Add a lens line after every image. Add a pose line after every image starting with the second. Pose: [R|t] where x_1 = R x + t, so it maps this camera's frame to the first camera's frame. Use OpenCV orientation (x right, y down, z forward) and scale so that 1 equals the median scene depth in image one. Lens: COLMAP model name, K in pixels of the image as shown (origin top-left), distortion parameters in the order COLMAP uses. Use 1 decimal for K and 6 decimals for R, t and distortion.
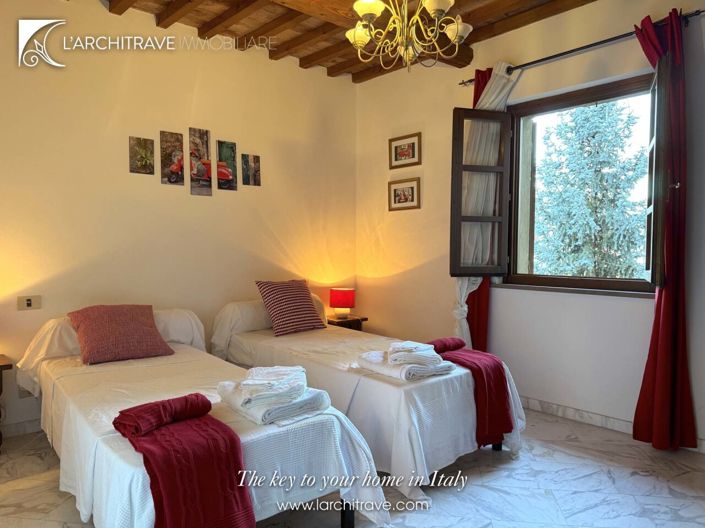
lens RADIAL K [[512.1, 0, 352.5], [0, 512.1, 264.0], [0, 0, 1]] dist [0.143150, -0.151533]
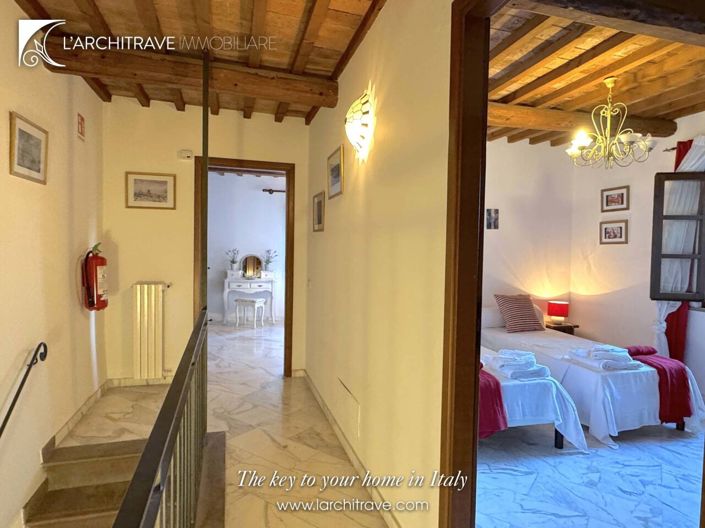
lens RADIAL K [[431.7, 0, 352.5], [0, 431.7, 264.0], [0, 0, 1]] dist [0.001874, -0.000241]
pose [[0.894065, 0.024730, -0.447254, 0.002120], [-0.028753, 0.999584, -0.002207, -0.042403], [0.447014, 0.014833, 0.894404, -0.318203]]
